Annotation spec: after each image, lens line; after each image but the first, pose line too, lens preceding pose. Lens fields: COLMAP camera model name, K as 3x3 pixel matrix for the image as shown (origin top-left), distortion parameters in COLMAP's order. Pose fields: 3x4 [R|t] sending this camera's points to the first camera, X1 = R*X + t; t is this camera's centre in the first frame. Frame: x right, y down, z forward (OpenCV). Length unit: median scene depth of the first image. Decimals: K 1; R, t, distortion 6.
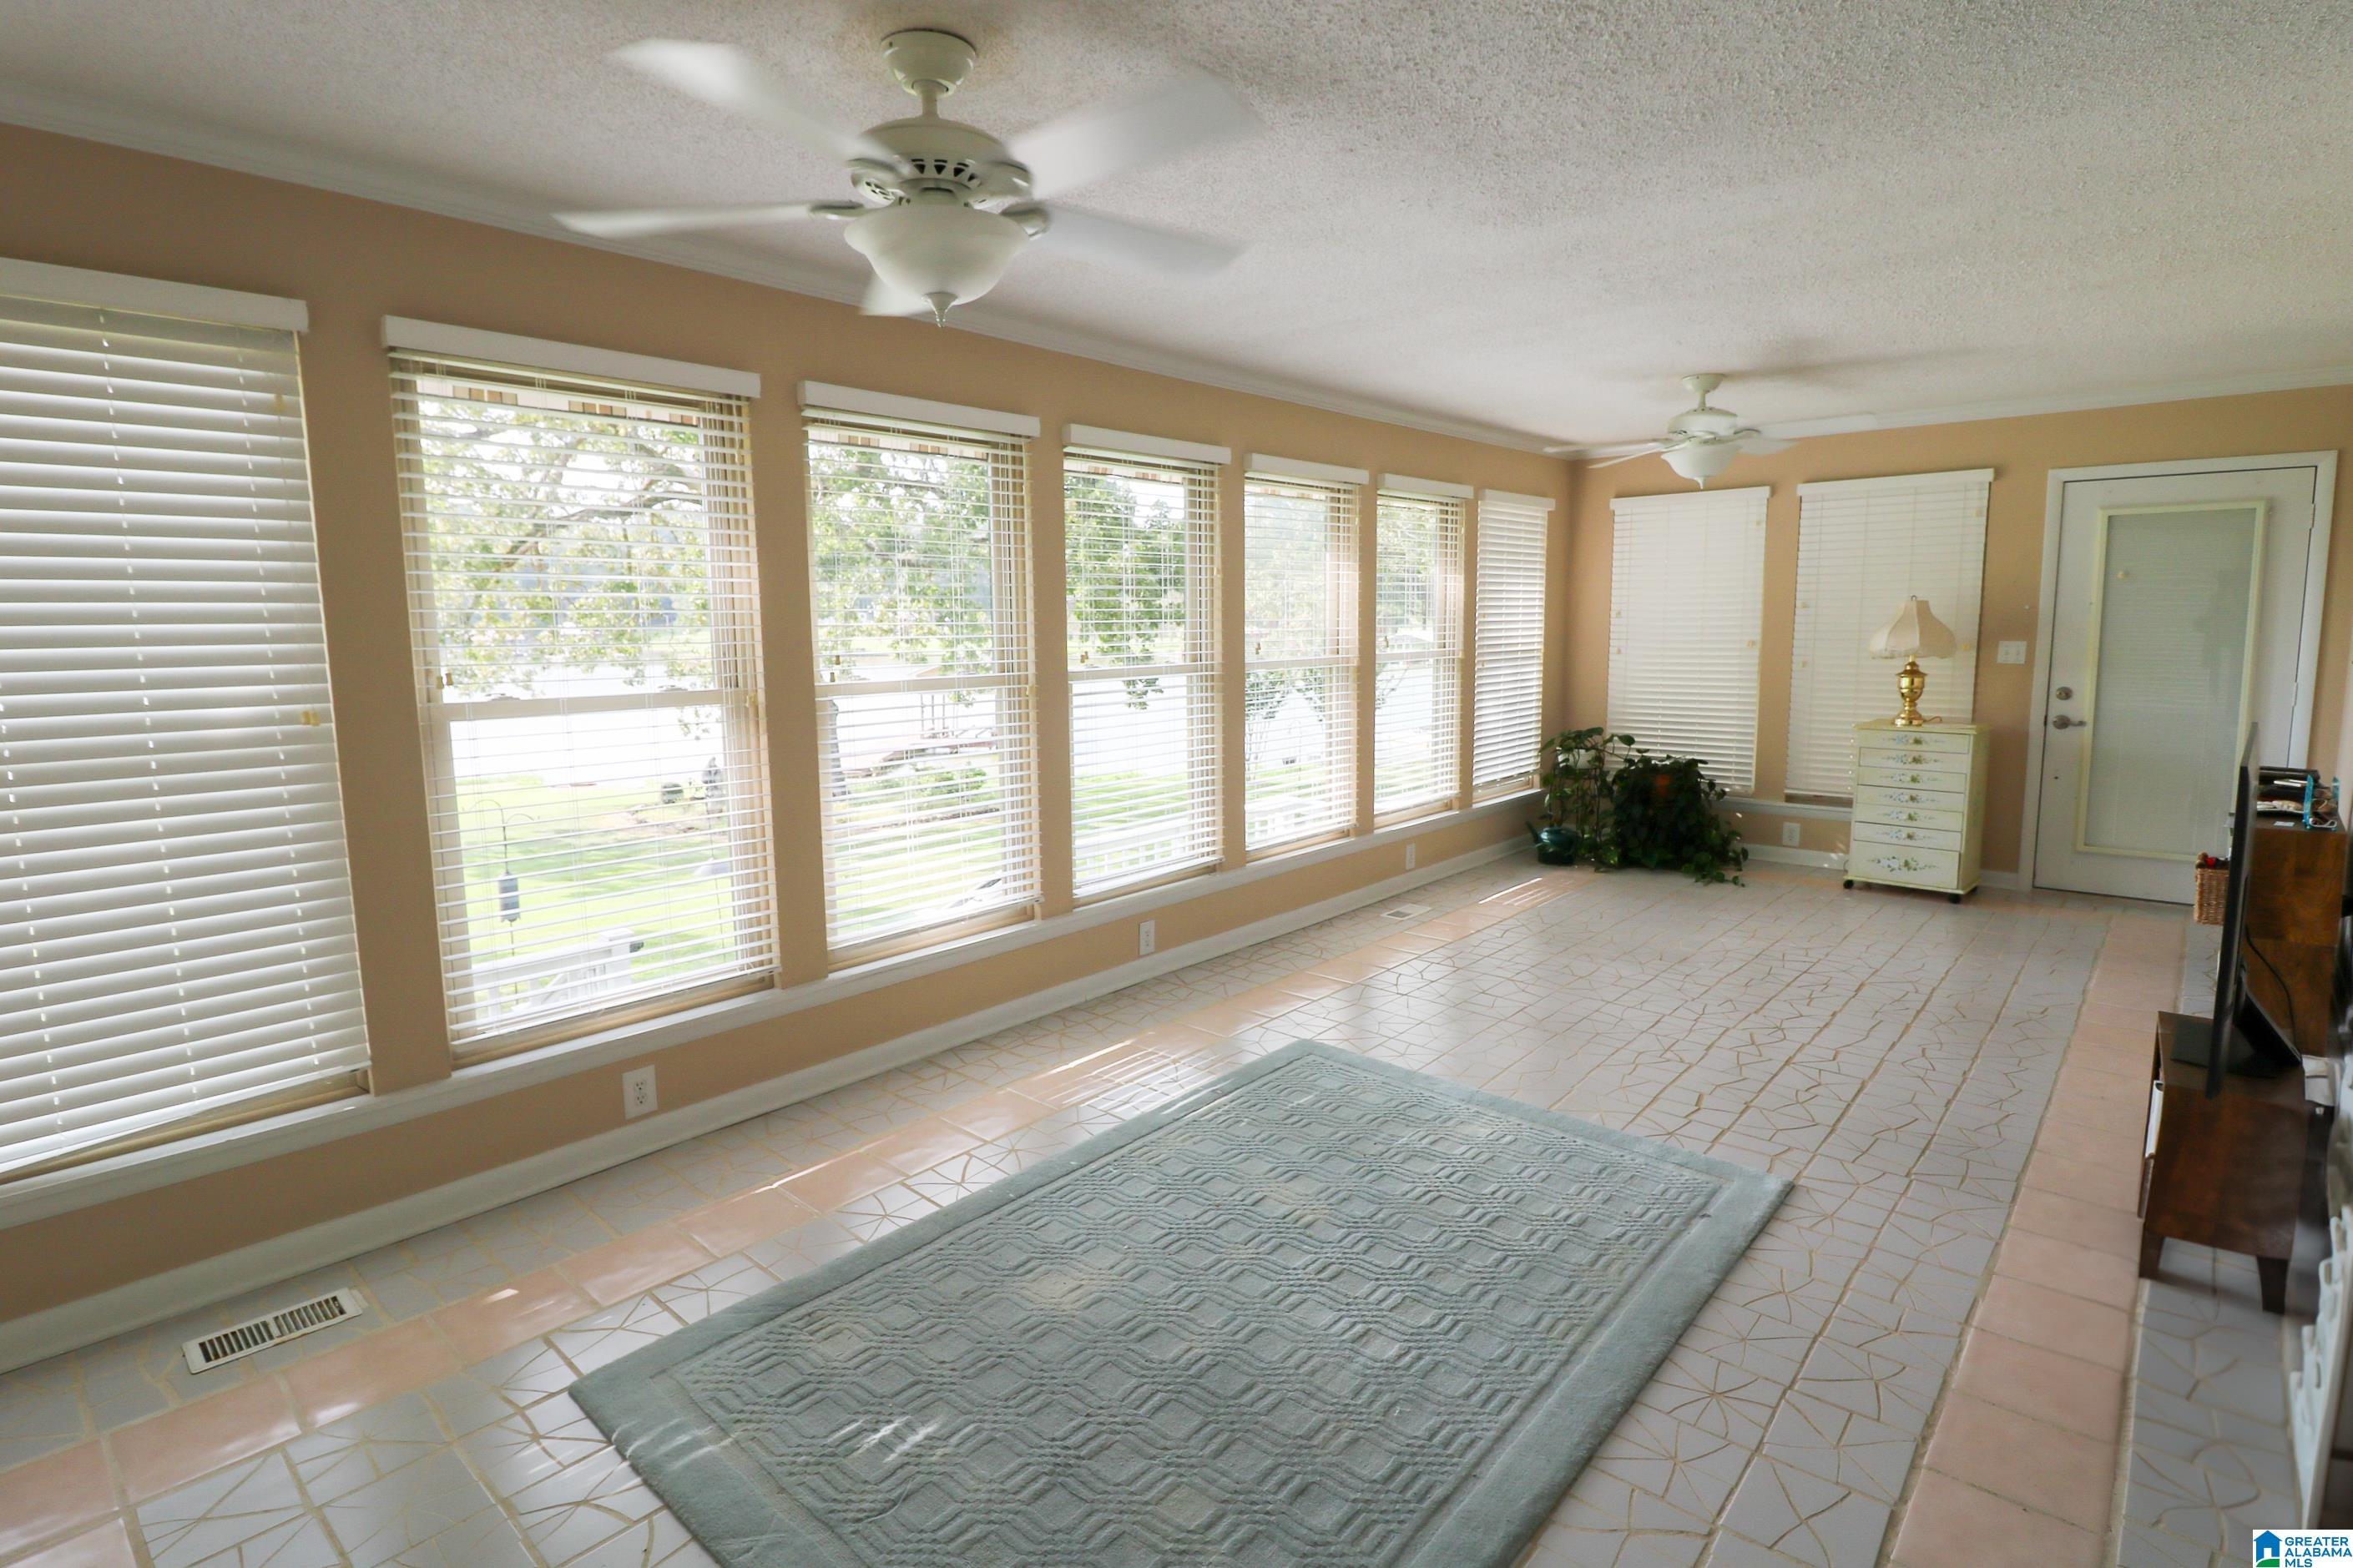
lens RADIAL K [[1139.2, 0, 1176.2], [0, 1139.2, 768.2], [0, 0, 1]] dist [-0.000979, -0.013881]
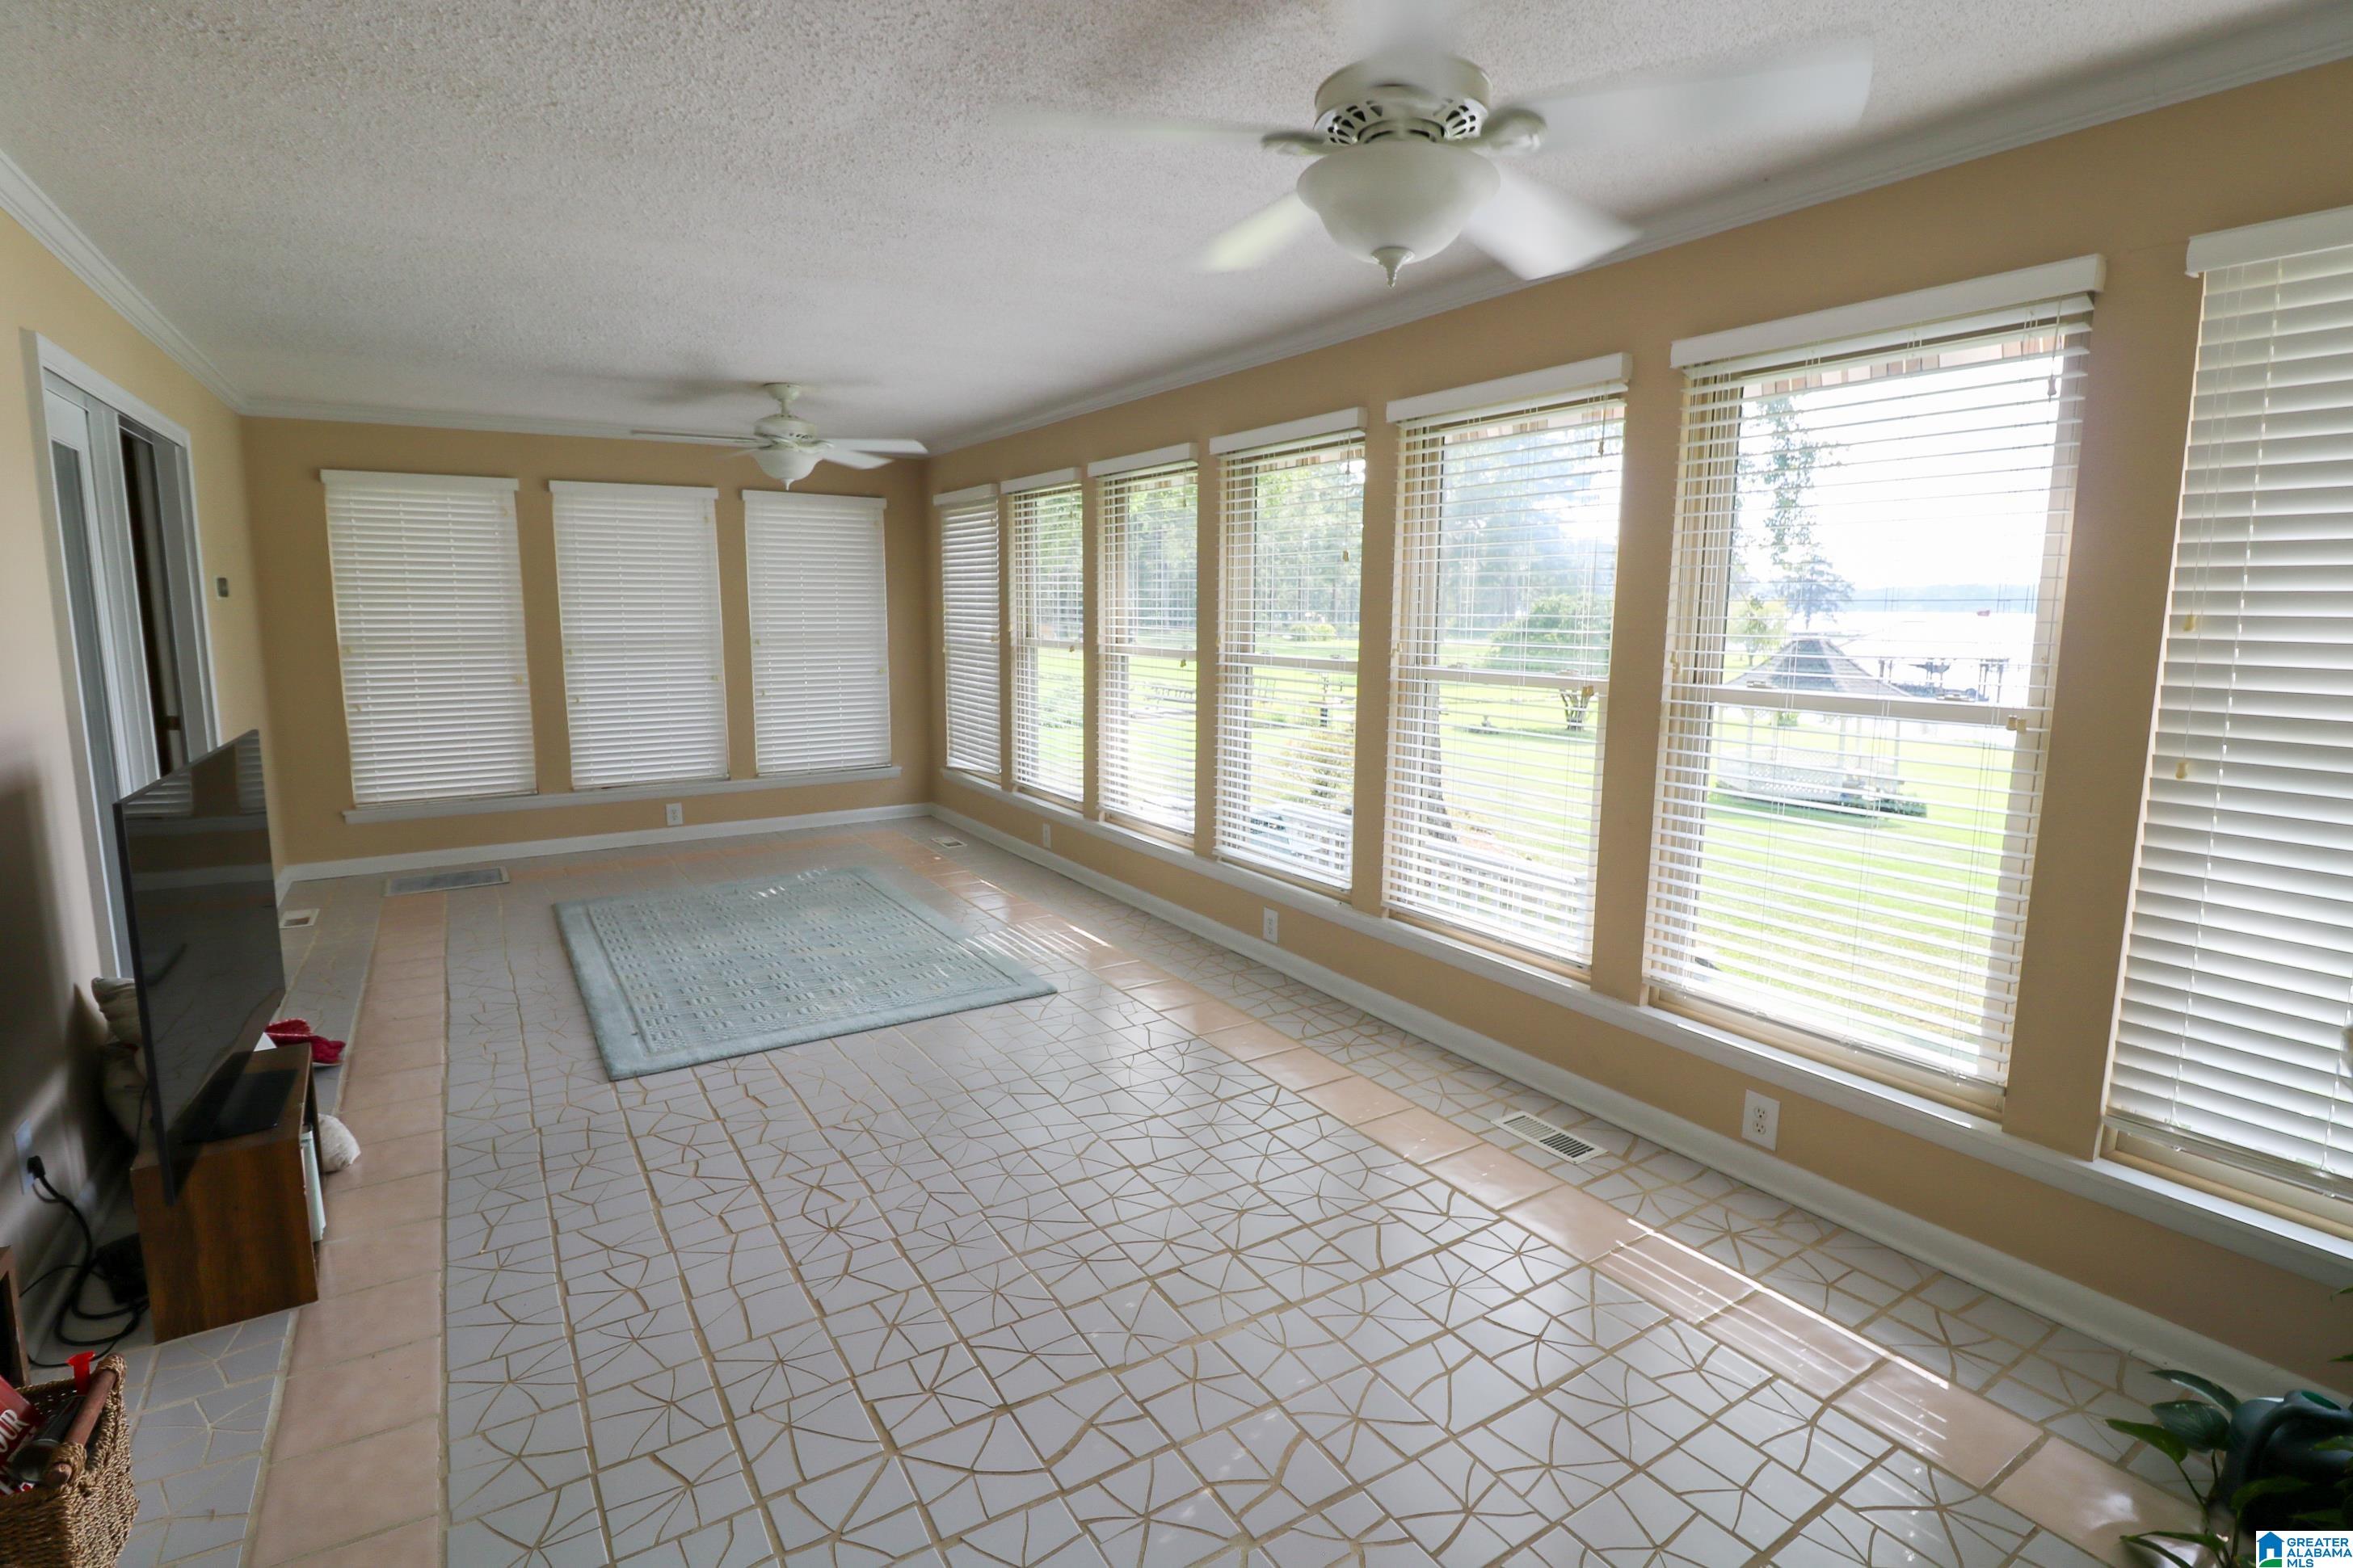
lens RADIAL K [[1139.2, 0, 1176.2], [0, 1139.2, 768.2], [0, 0, 1]] dist [-0.000979, -0.013881]
pose [[-0.263365, 0.147986, -0.953278, 1.074402], [-0.130313, 0.973649, 0.187151, -0.188500], [0.955854, 0.173514, -0.237140, 1.301733]]
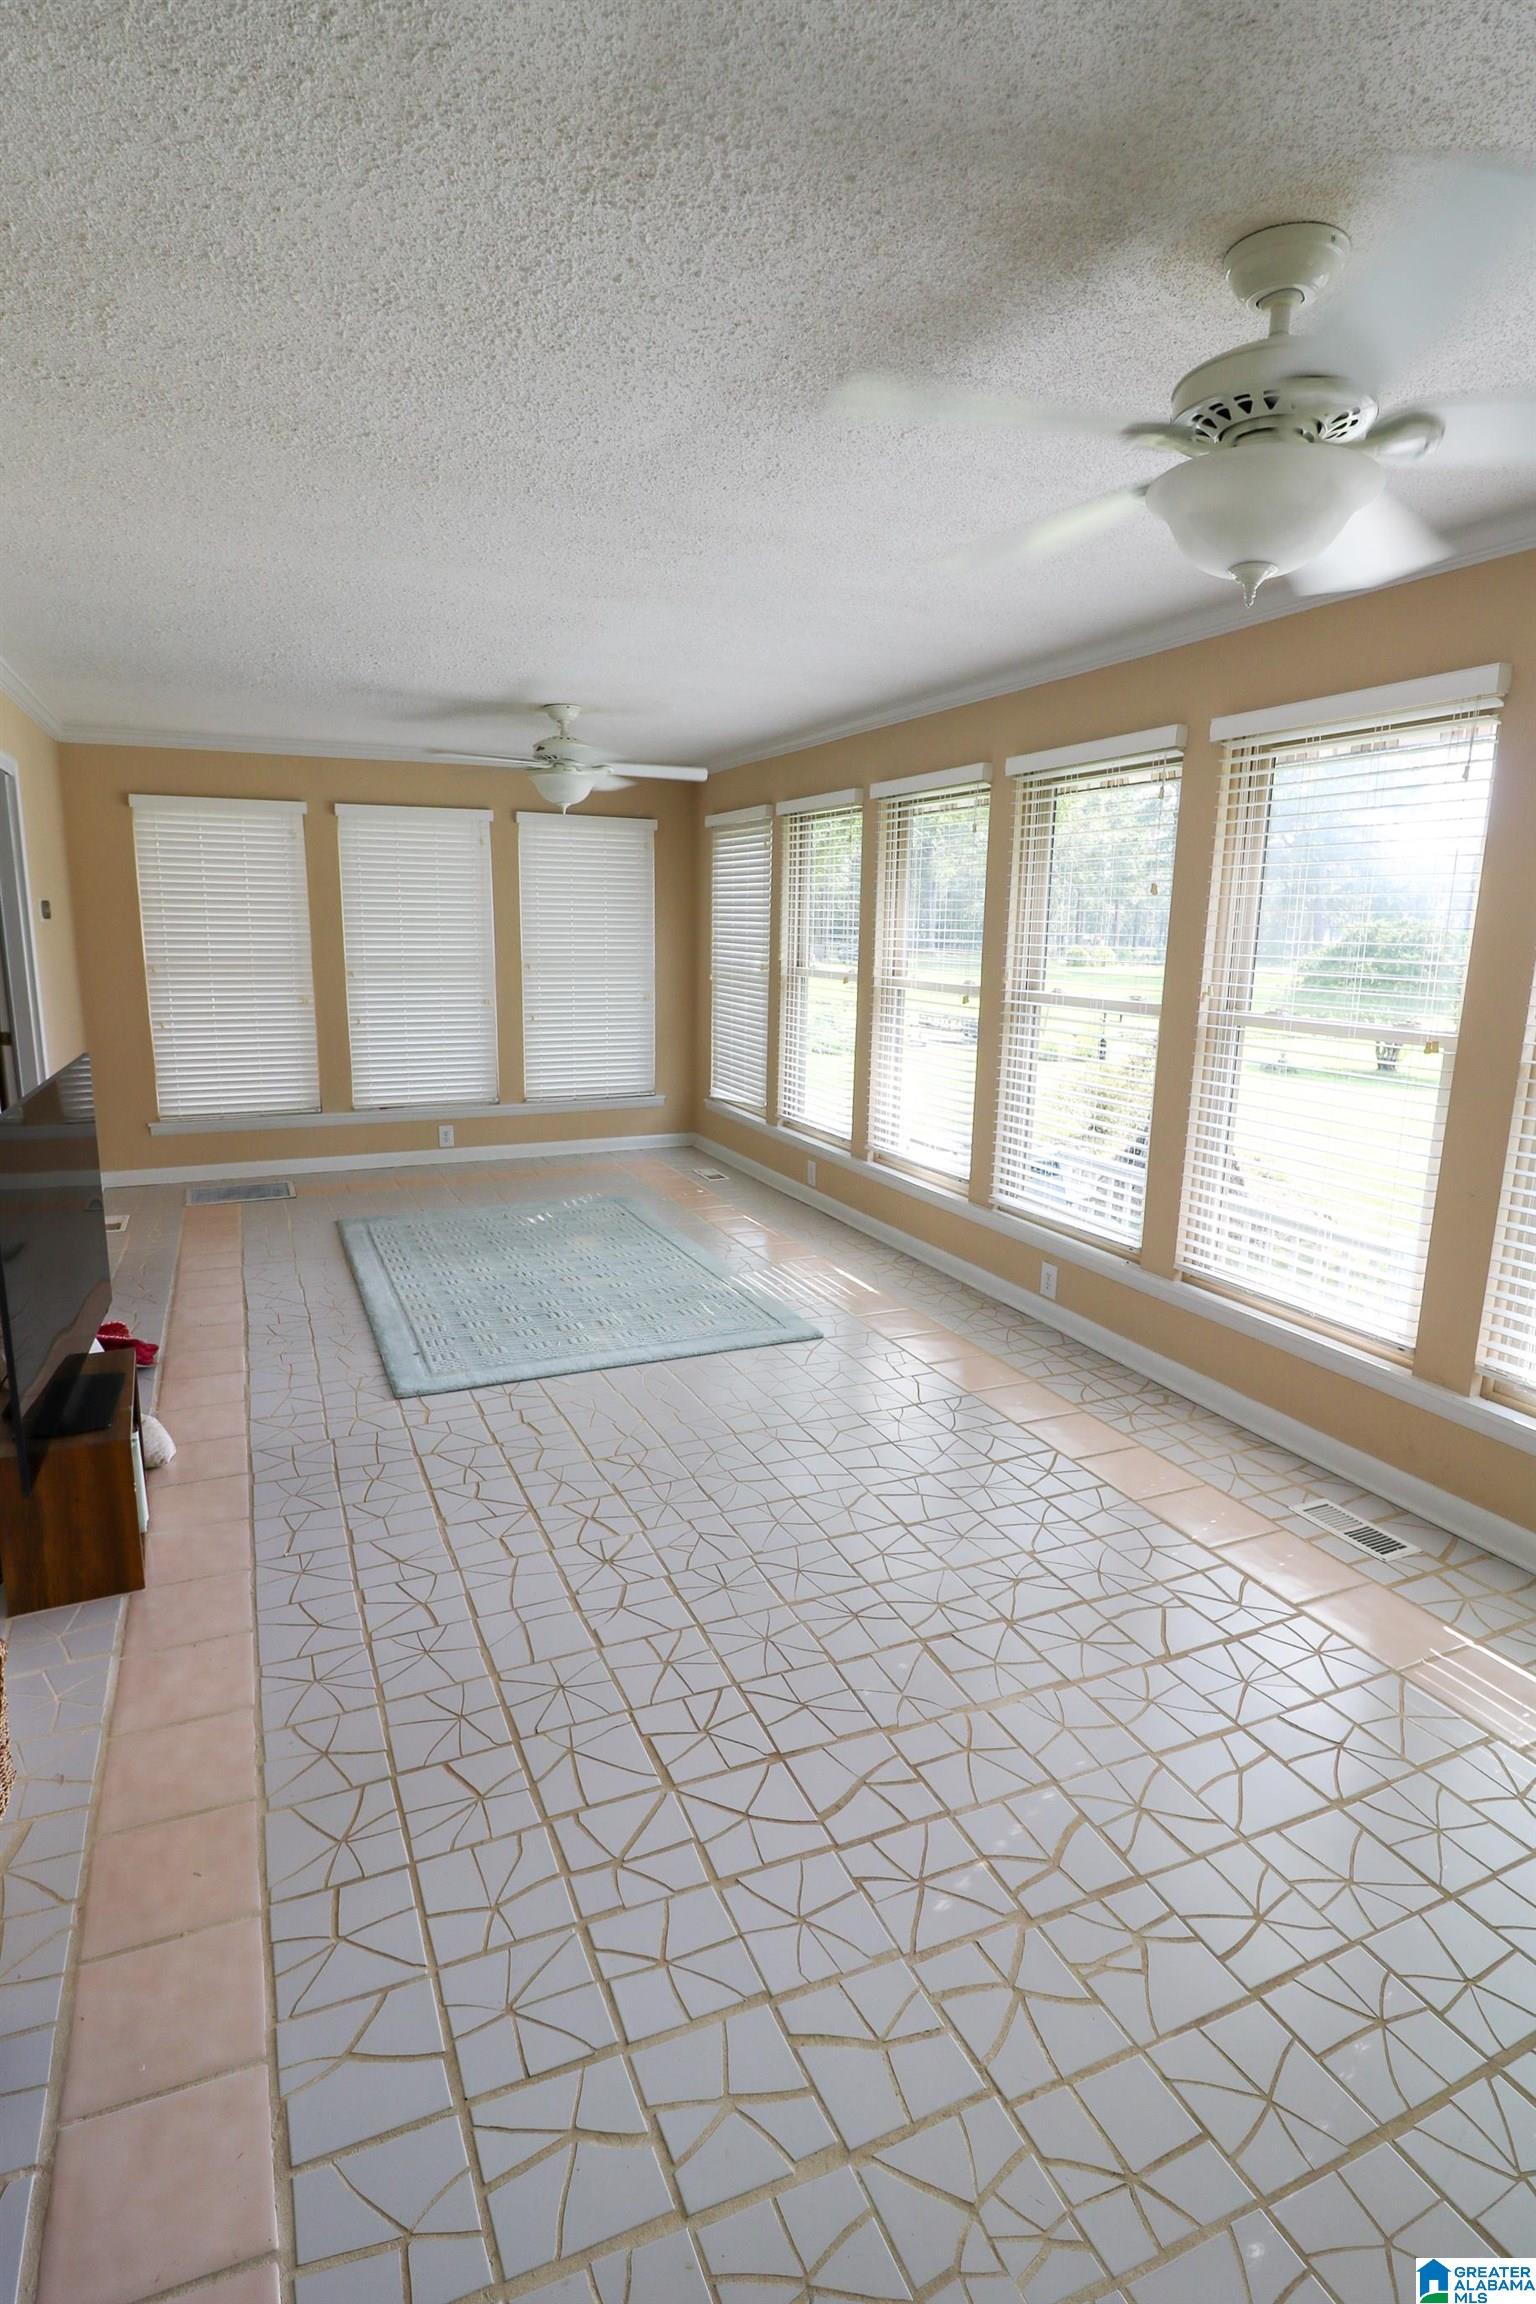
lens RADIAL K [[1180.5, 0, 759.0], [0, 1180.5, 1168.0], [0, 0, 1]] dist [0.002163, -0.016565]
pose [[-0.406911, 0.191561, -0.893156, 1.079558], [-0.131180, 0.955375, 0.264670, -0.197357], [0.904000, 0.224861, -0.363623, 1.283675]]
